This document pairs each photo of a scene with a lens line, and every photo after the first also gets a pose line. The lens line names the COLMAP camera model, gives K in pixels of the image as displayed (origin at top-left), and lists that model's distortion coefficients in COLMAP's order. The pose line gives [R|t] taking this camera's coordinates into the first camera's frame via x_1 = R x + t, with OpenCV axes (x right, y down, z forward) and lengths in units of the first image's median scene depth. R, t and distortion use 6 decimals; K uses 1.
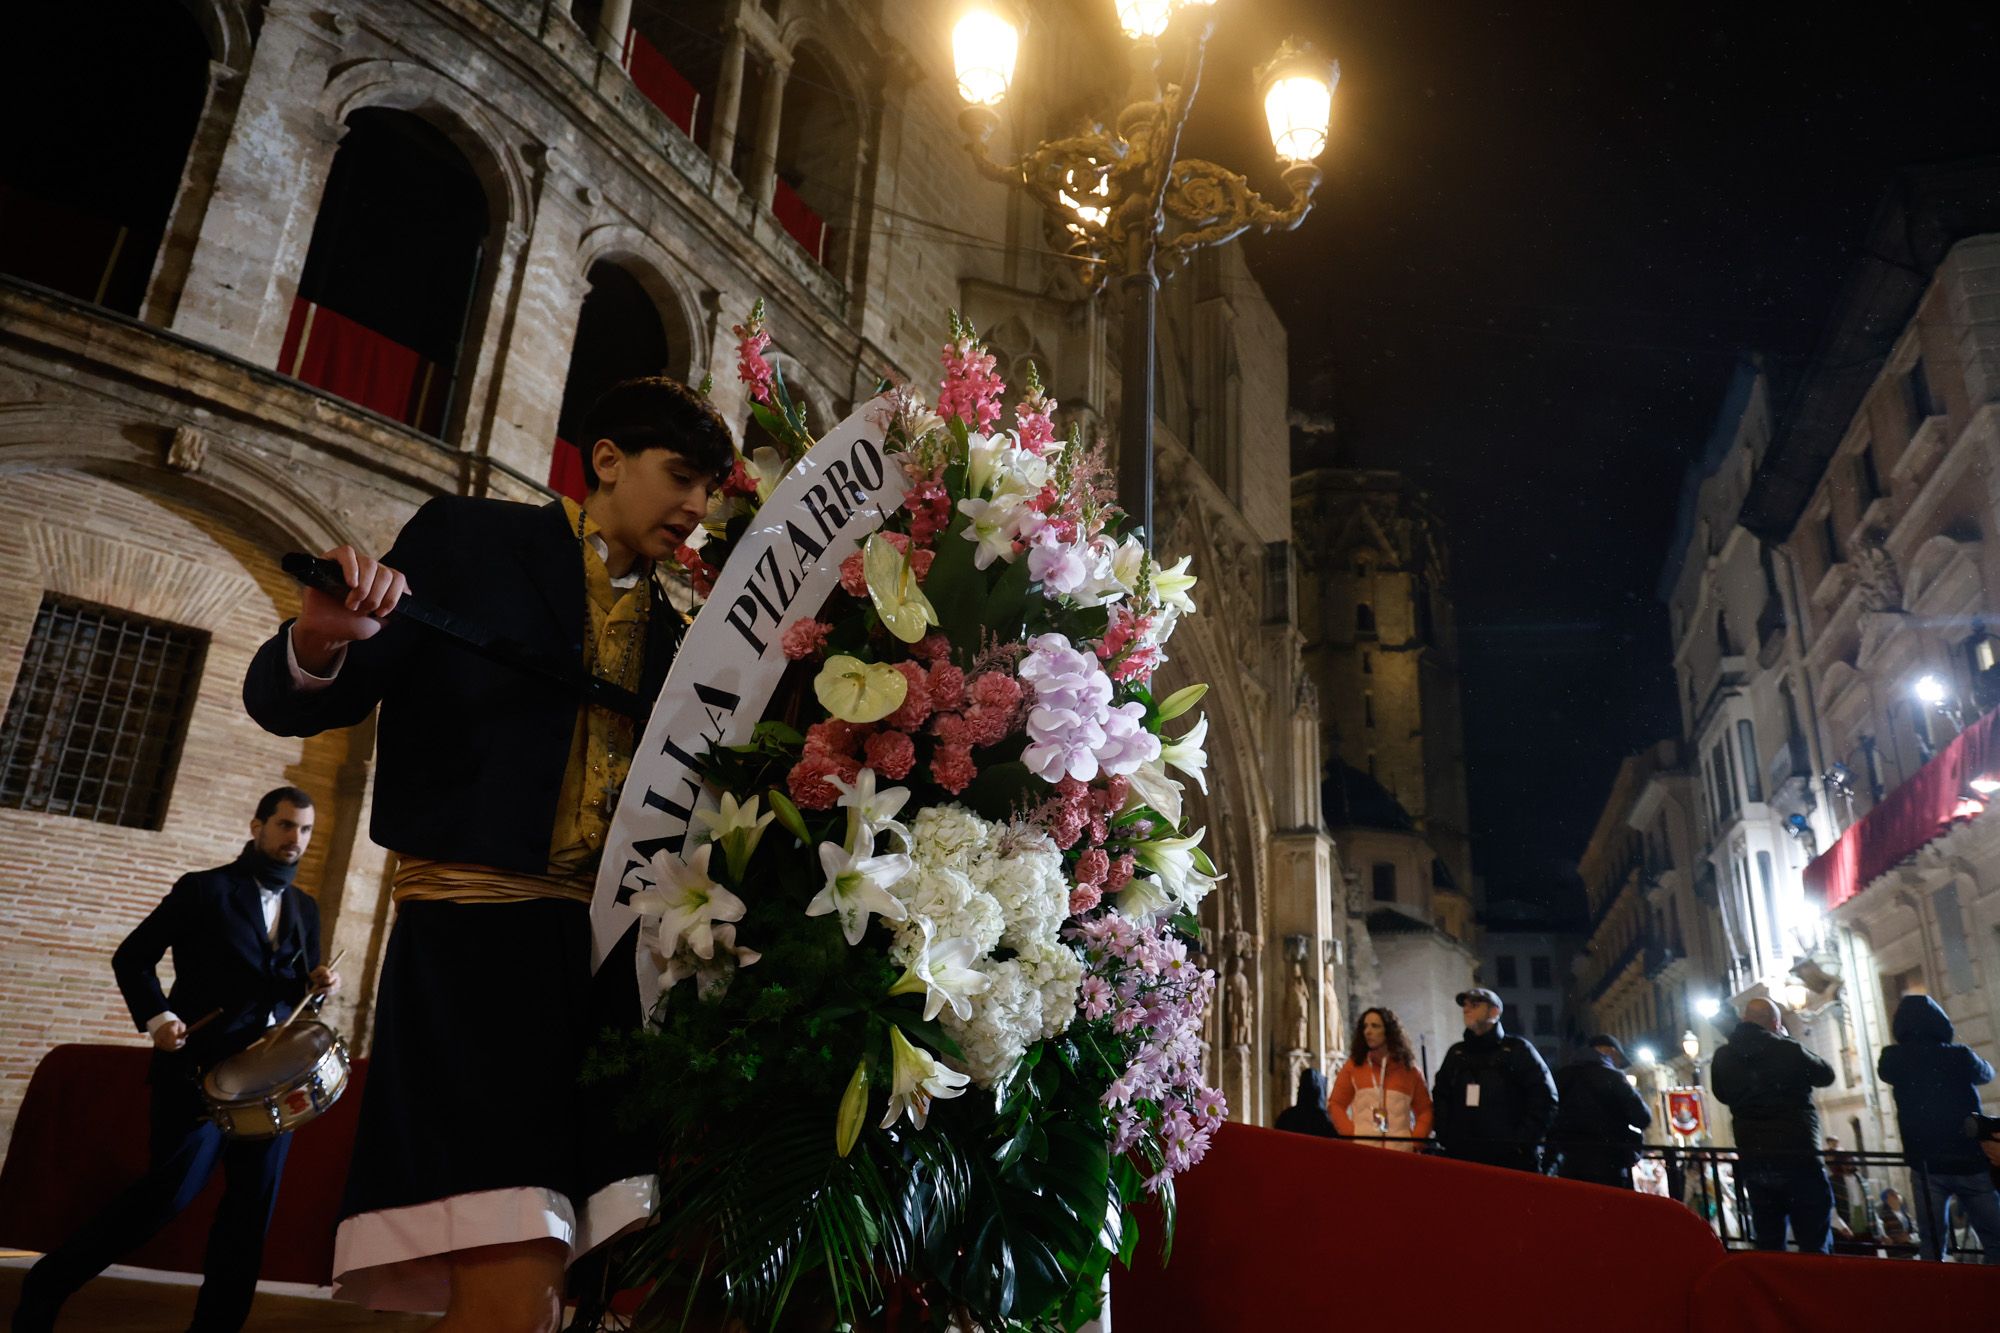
lens RADIAL K [[1321.7, 0, 1001.1], [0, 1321.7, 680.5], [0, 0, 1]] dist [-0.001566, -0.001543]
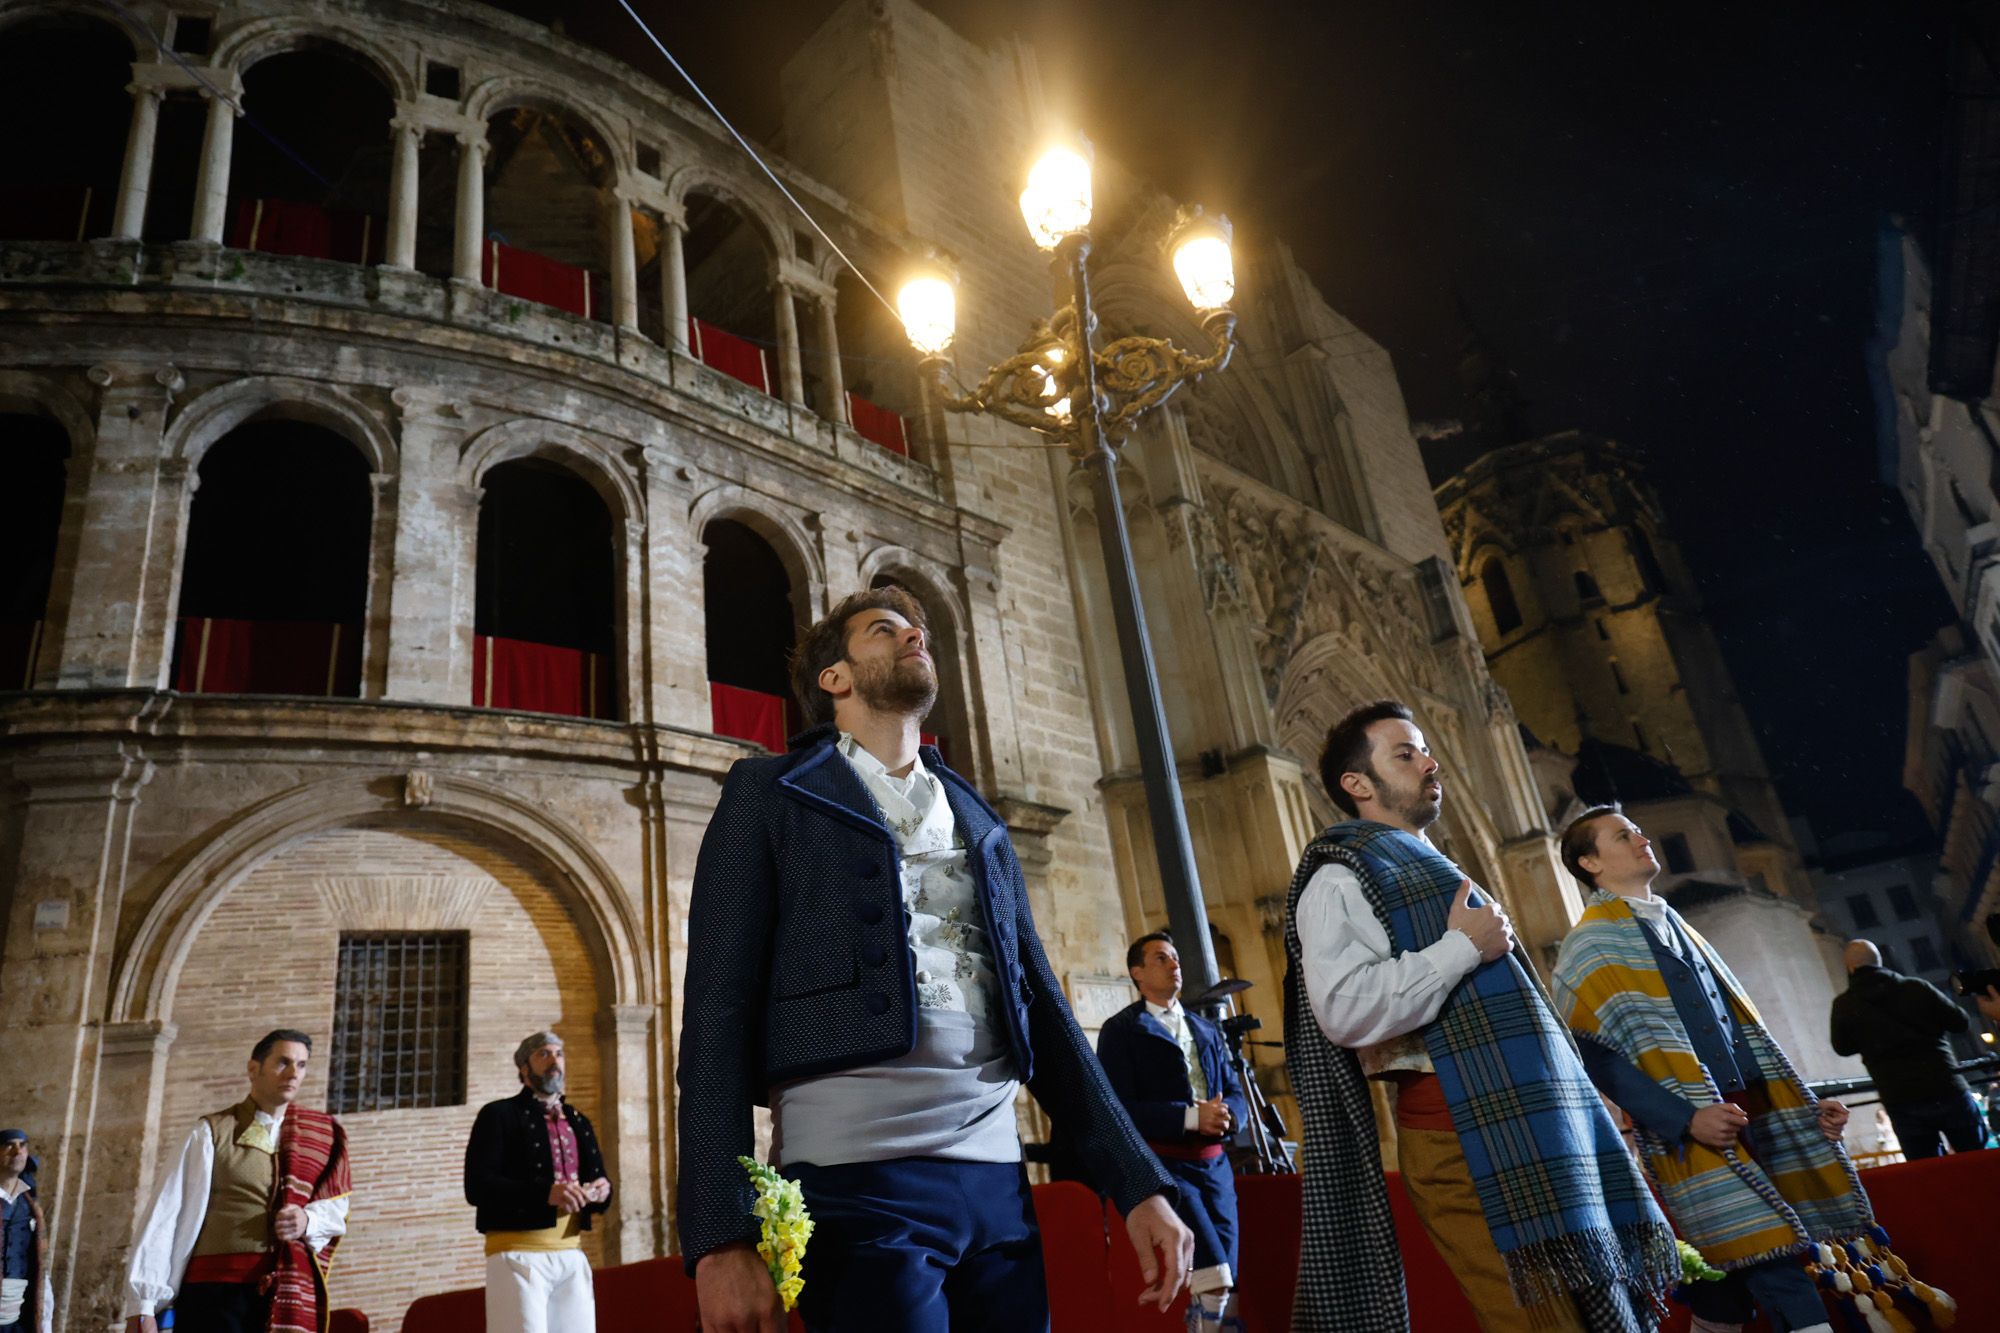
lens RADIAL K [[1321.7, 0, 1003.9], [0, 1321.7, 675.1], [0, 0, 1]] dist [-0.001566, -0.001543]
pose [[0.950226, -0.267419, -0.159868, 0.074906], [0.255005, 0.962353, -0.094072, -0.014316], [0.179006, 0.048622, 0.982646, -0.066714]]
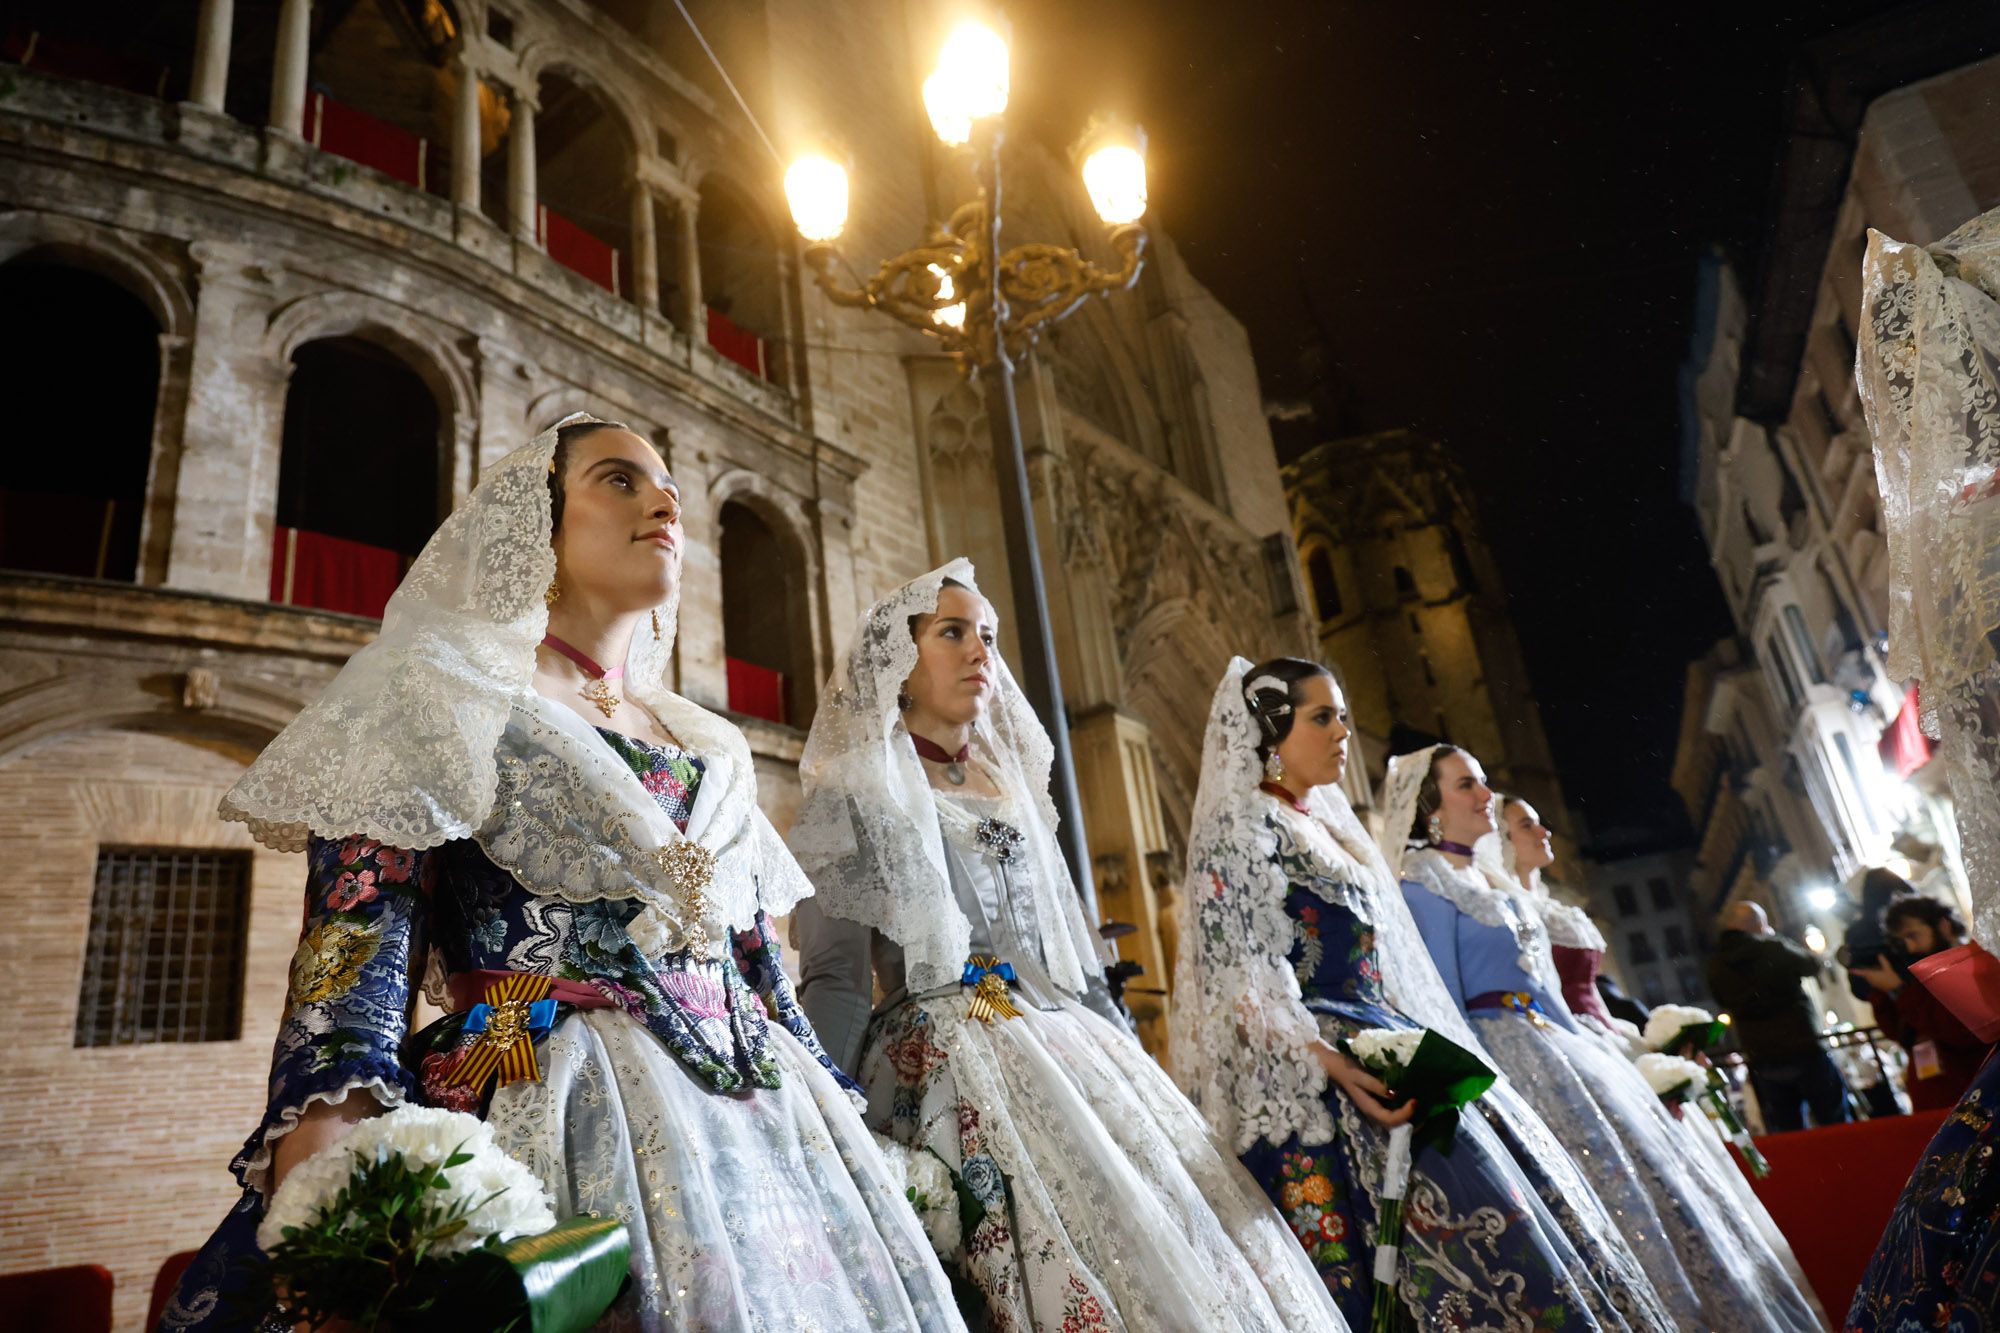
lens RADIAL K [[1321.7, 0, 1004.1], [0, 1321.7, 675.7], [0, 0, 1]] dist [-0.001566, -0.001543]
pose [[0.977677, -0.206116, -0.040790, 0.048600], [0.204656, 0.978125, -0.037248, -0.005941], [0.047575, 0.028069, 0.998473, -0.035216]]
